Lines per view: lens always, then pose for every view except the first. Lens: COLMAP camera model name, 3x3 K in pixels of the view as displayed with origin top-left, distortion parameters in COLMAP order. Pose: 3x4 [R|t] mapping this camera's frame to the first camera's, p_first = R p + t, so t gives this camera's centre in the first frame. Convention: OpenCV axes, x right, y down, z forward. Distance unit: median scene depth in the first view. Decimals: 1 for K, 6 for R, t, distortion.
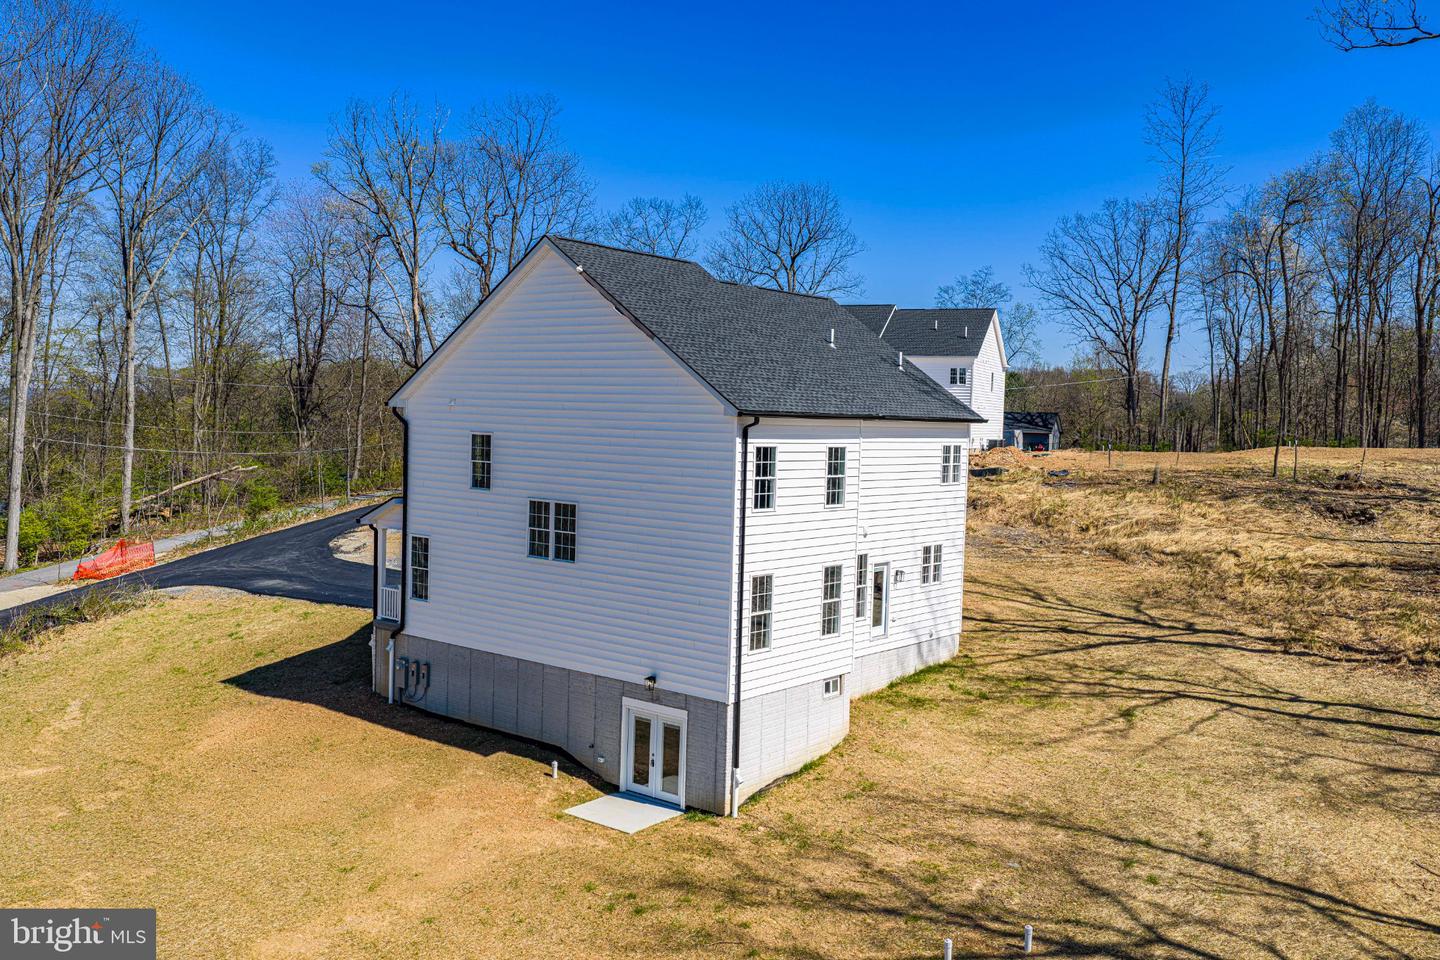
lens RADIAL K [[1186.8, 0, 724.3], [0, 1186.8, 475.3], [0, 0, 1]] dist [-0.013092, -0.011015]
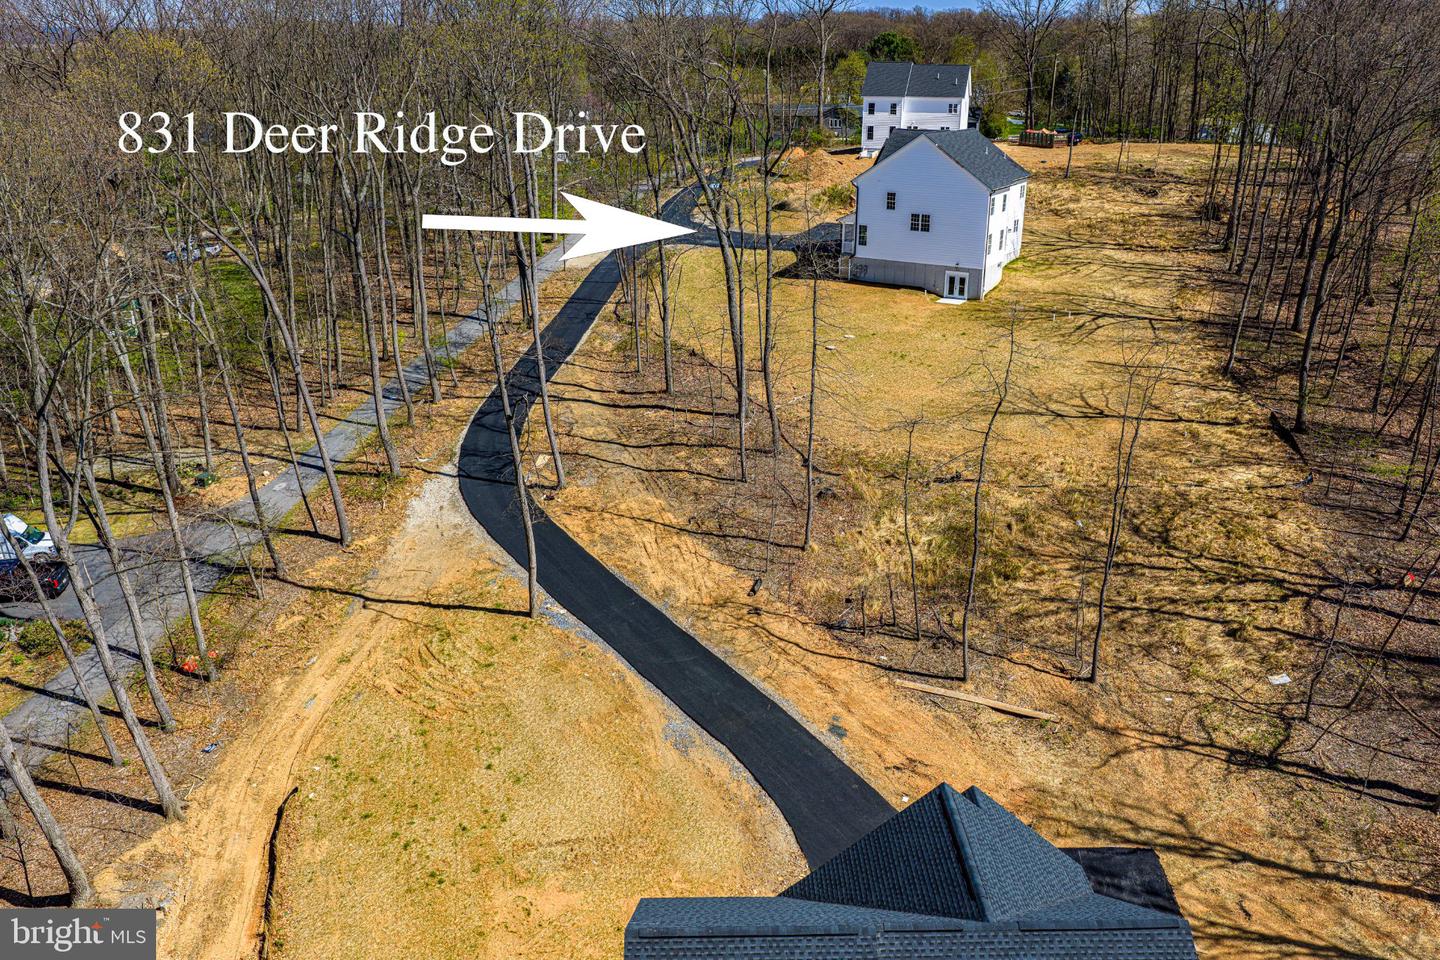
lens RADIAL K [[1186.8, 0, 712.1], [0, 1186.8, 481.1], [0, 0, 1]] dist [-0.013092, -0.011015]
pose [[0.989505, -0.076354, 0.122677, -1.089652], [0.034789, 0.949901, 0.310610, -0.292511], [-0.140247, -0.303082, 0.942588, -2.095722]]
